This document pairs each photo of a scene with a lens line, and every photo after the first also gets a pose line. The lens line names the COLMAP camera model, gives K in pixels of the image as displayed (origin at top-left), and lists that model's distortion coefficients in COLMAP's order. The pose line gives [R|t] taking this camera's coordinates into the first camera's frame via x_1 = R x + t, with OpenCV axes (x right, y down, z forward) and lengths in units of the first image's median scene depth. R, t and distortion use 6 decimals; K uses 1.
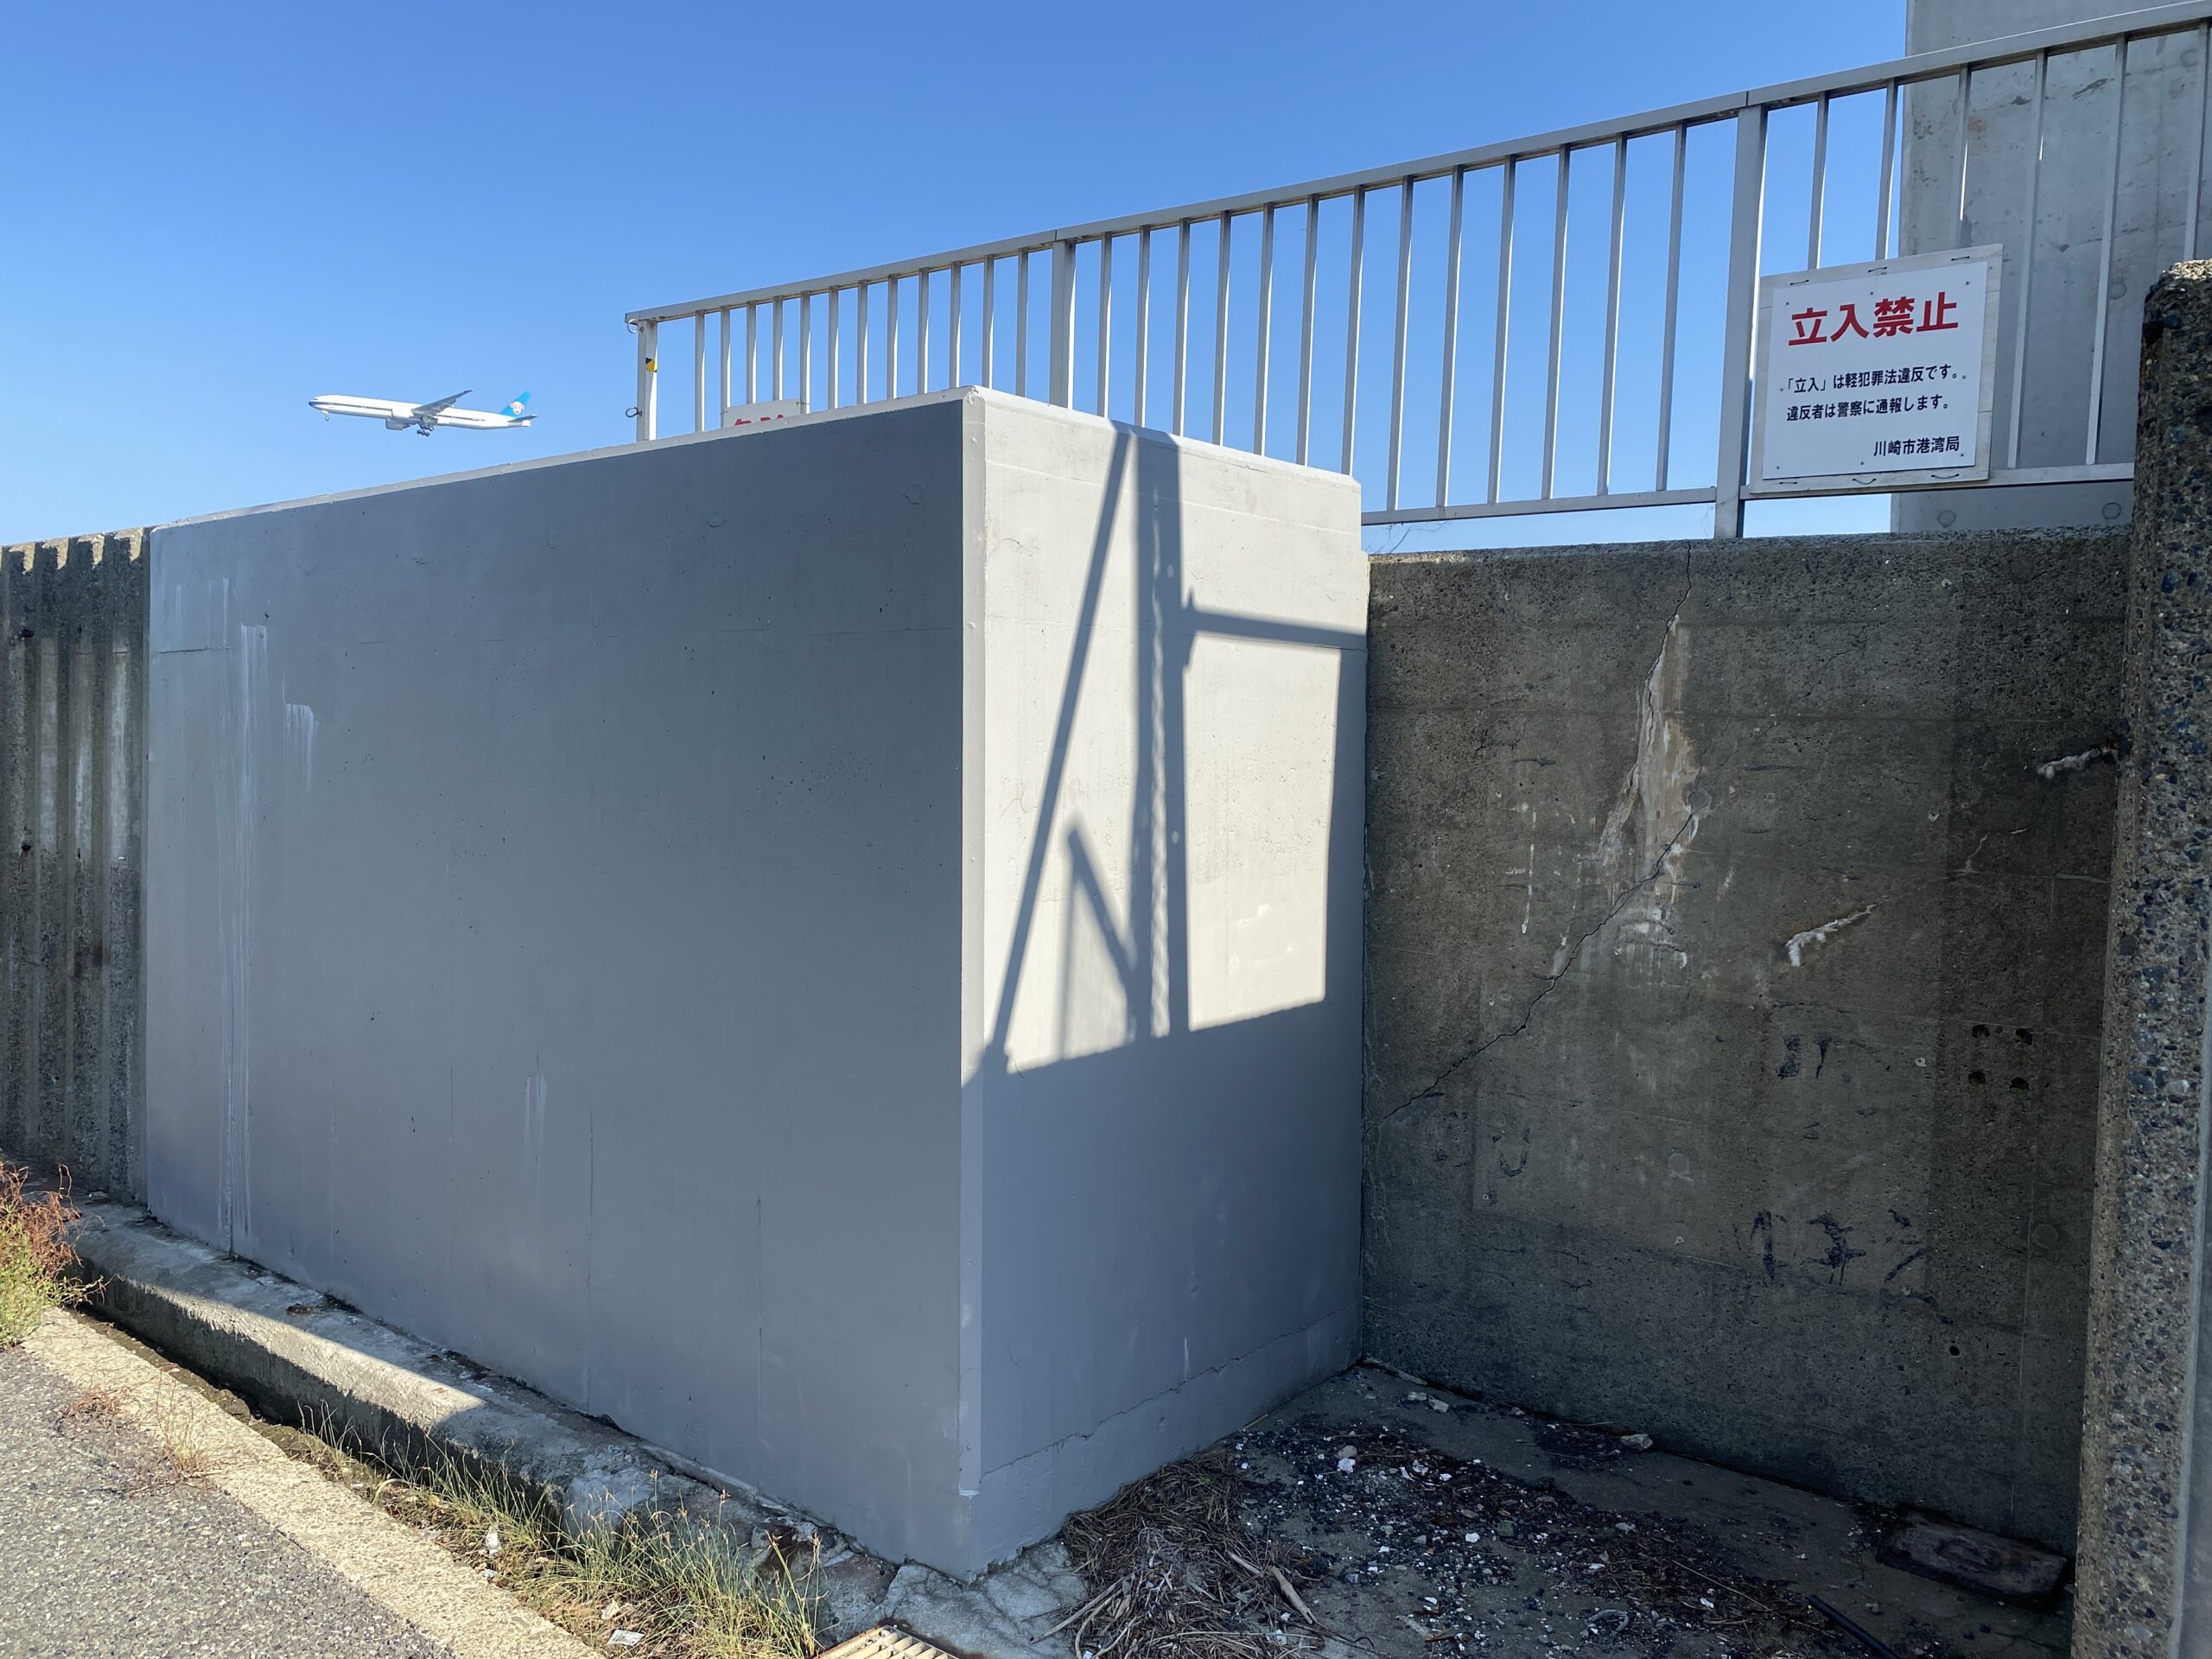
lens RADIAL K [[1703.0, 0, 1105.9], [0, 1703.0, 847.7], [0, 0, 1]] dist [0.048935, -0.051981]
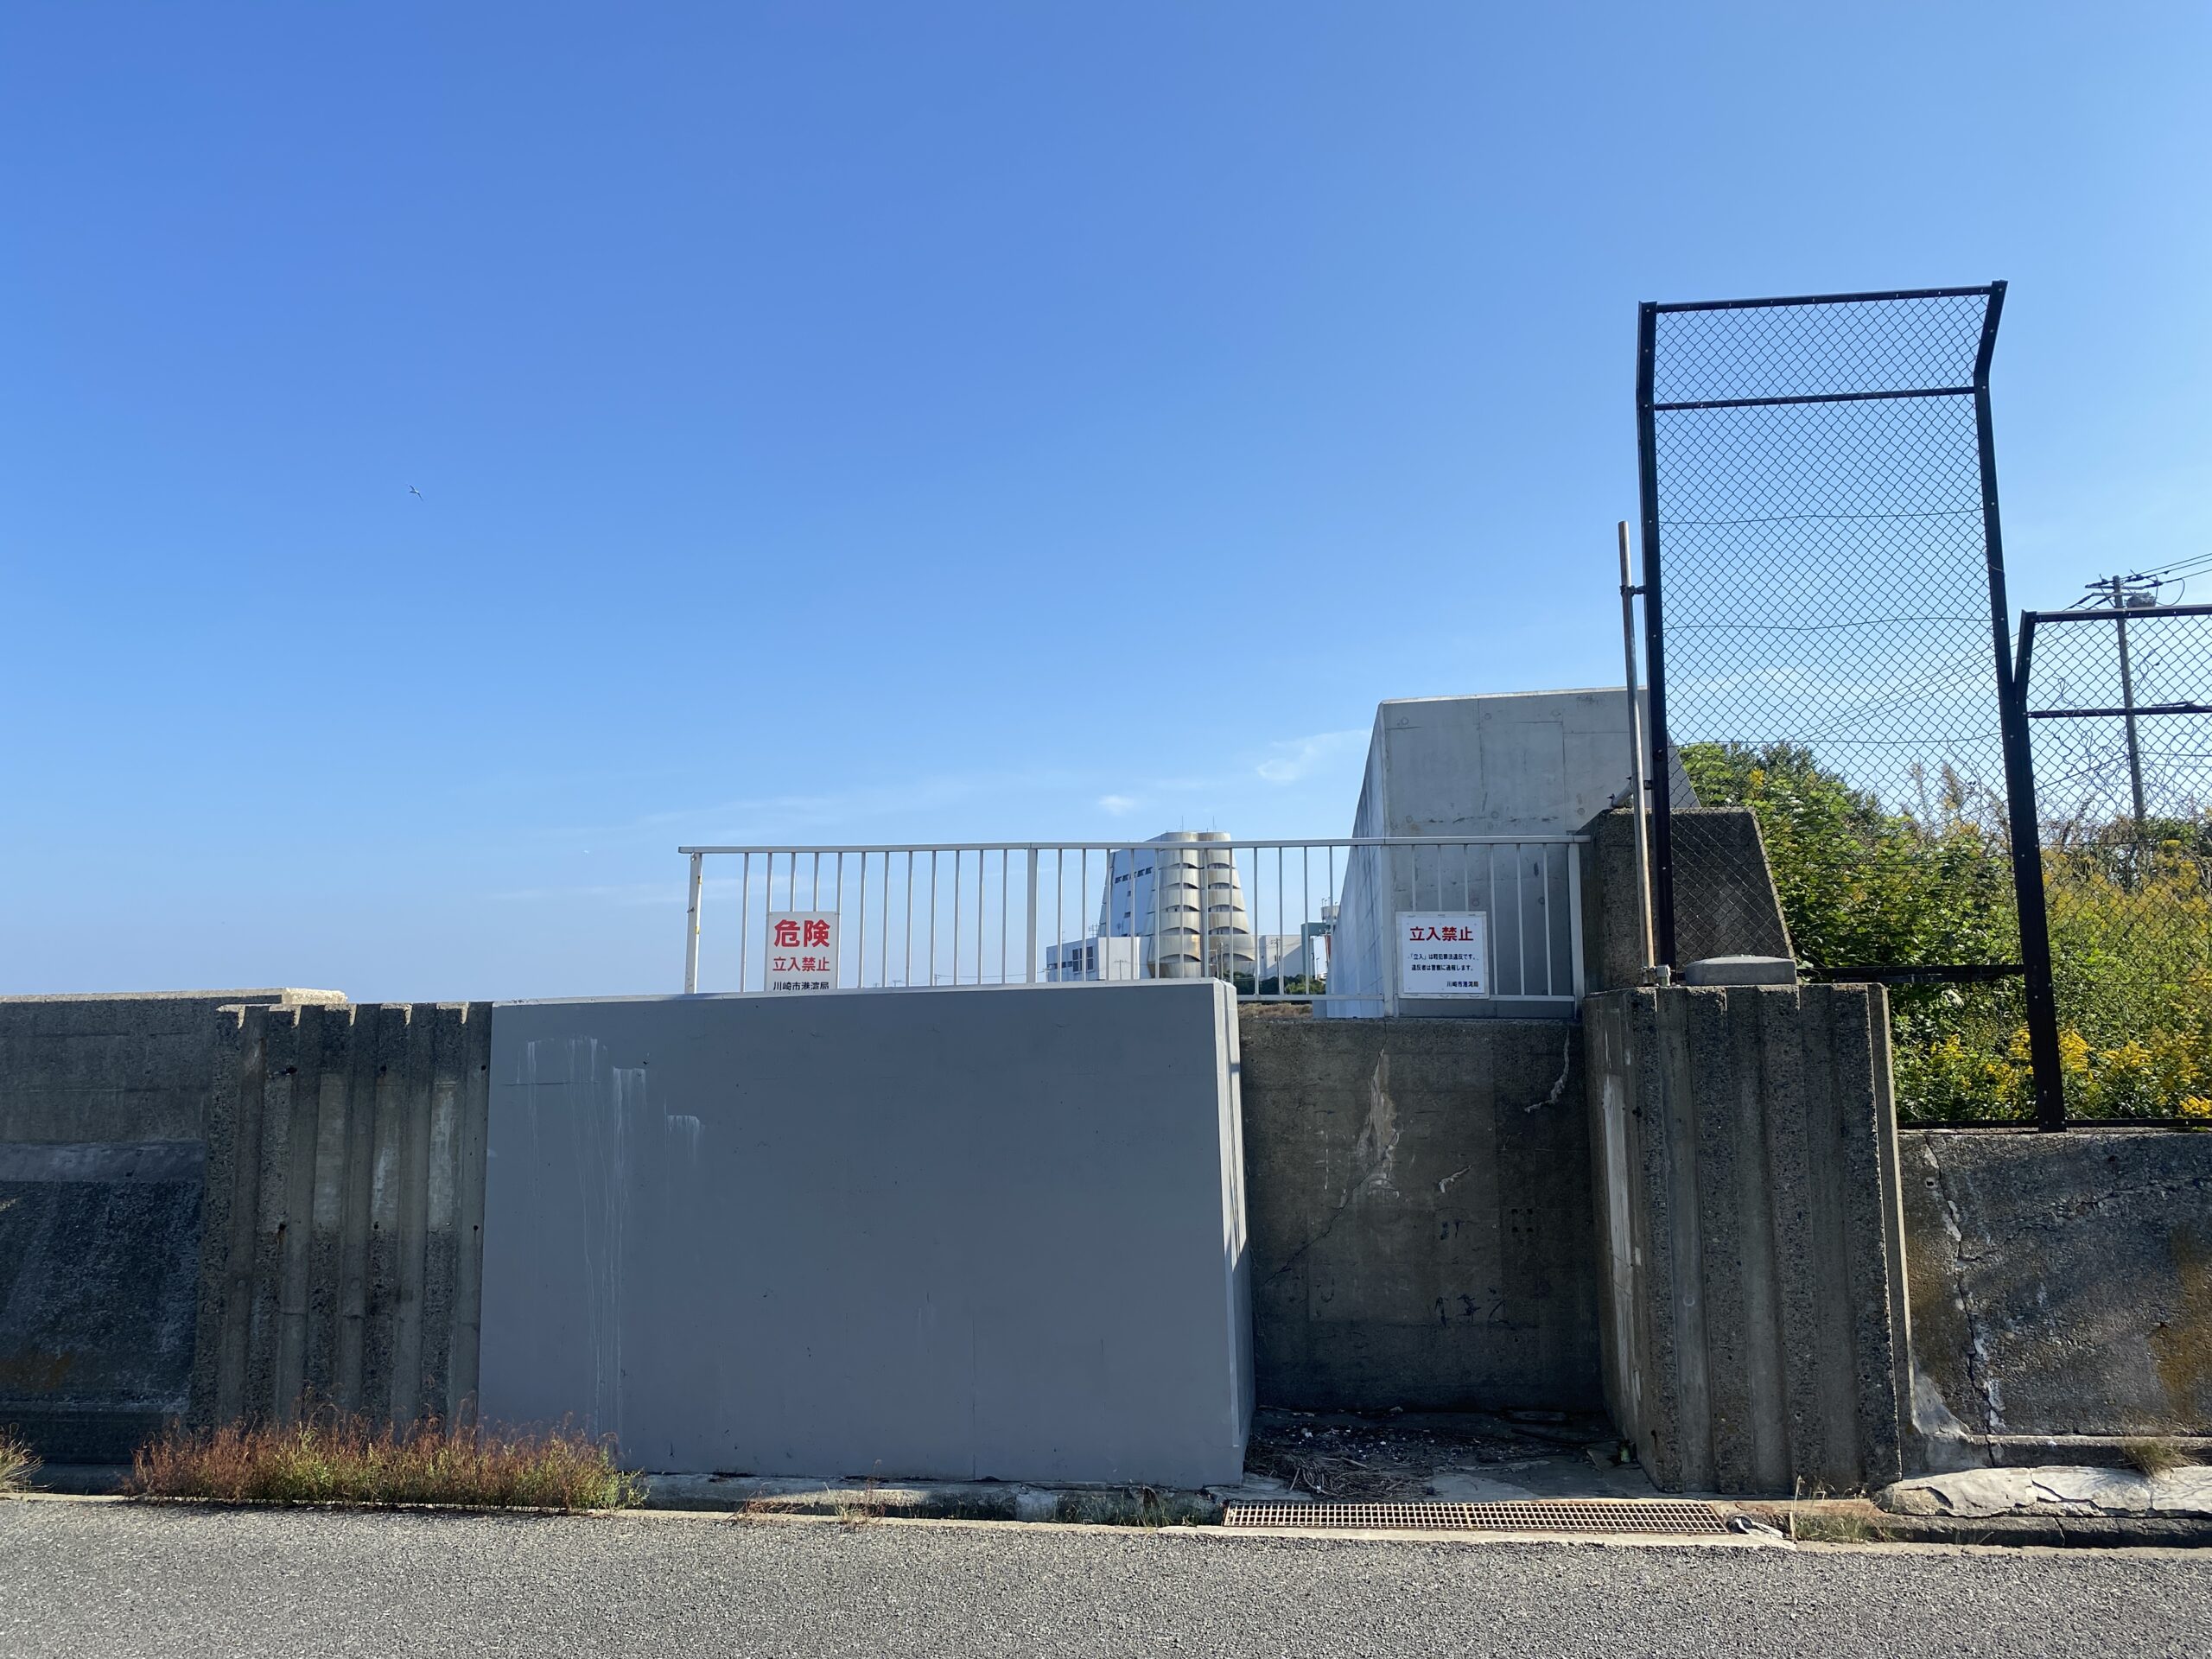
lens RADIAL K [[1703.0, 0, 1091.2], [0, 1703.0, 826.6], [0, 0, 1]] dist [0.048935, -0.051981]
pose [[0.846659, 0.029253, 0.531330, -1.284814], [0.063324, 0.985854, -0.155183, -0.095950], [-0.528354, 0.165033, 0.832830, -0.829421]]
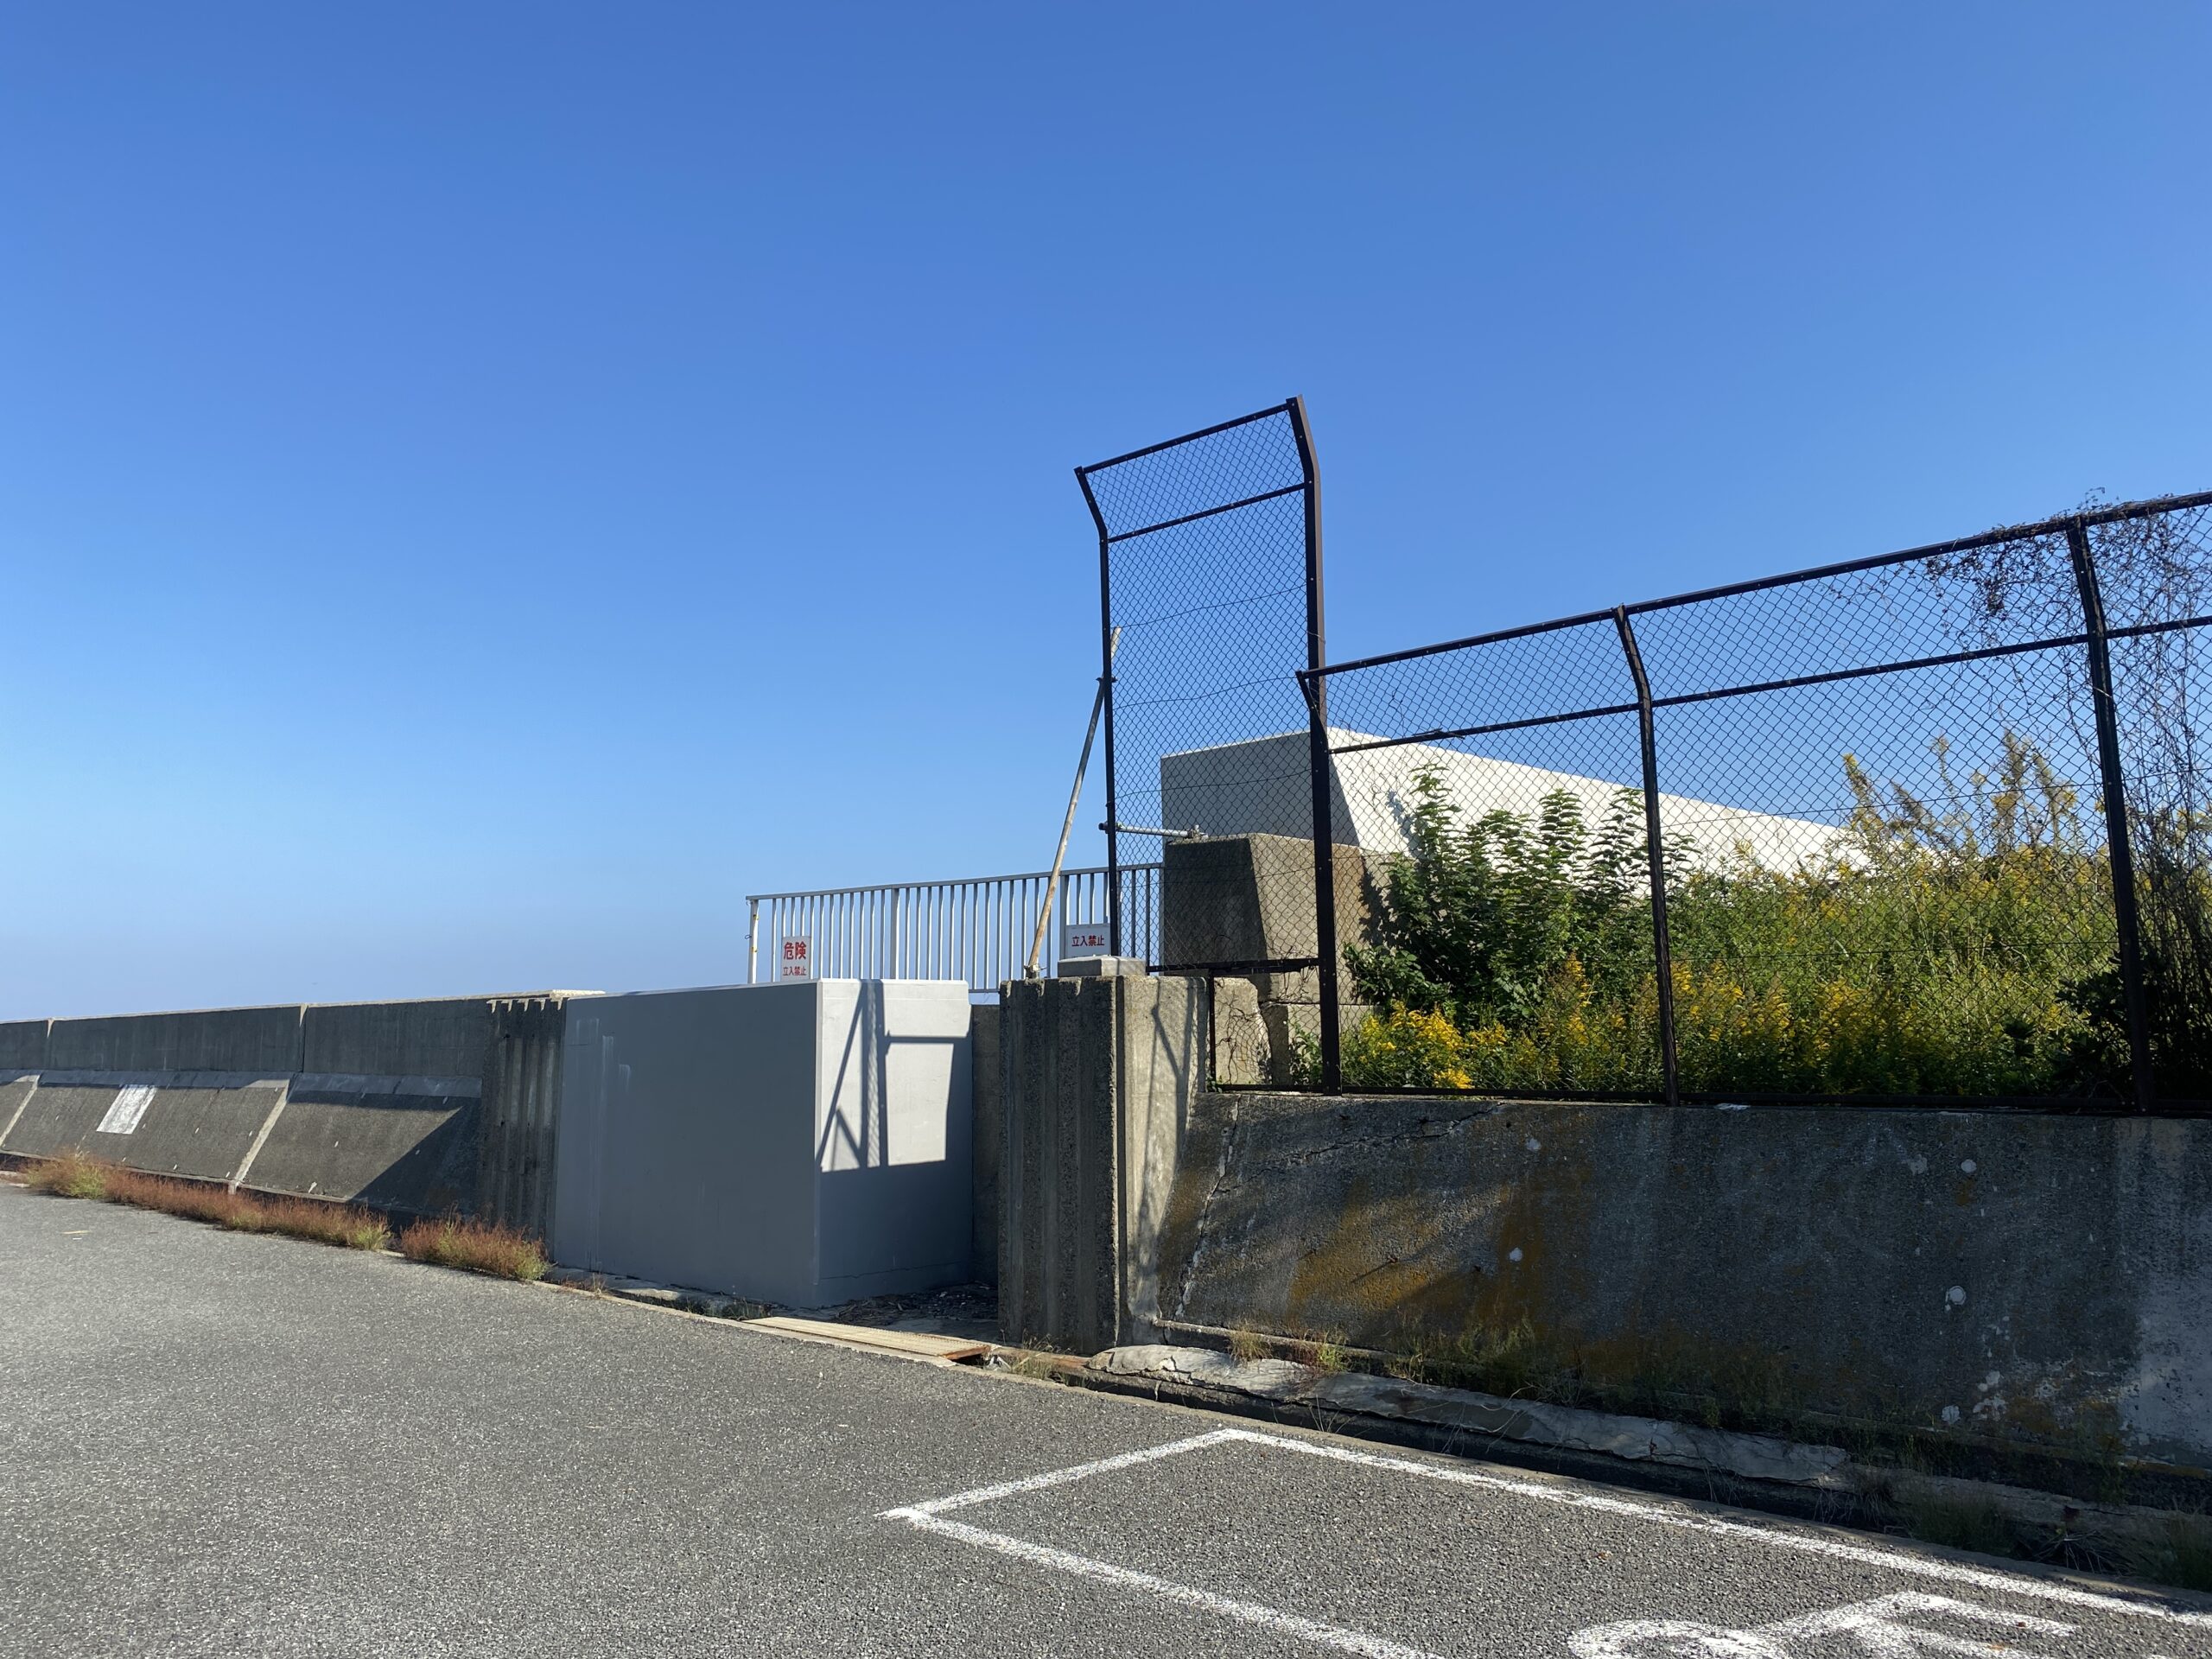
lens RADIAL K [[1703.0, 0, 1096.3], [0, 1703.0, 823.3], [0, 0, 1]] dist [0.048935, -0.051981]
pose [[0.995298, -0.034708, -0.090426, 0.720779], [0.016749, 0.981200, -0.192265, 0.102030], [0.095399, 0.189847, 0.977168, -2.204551]]
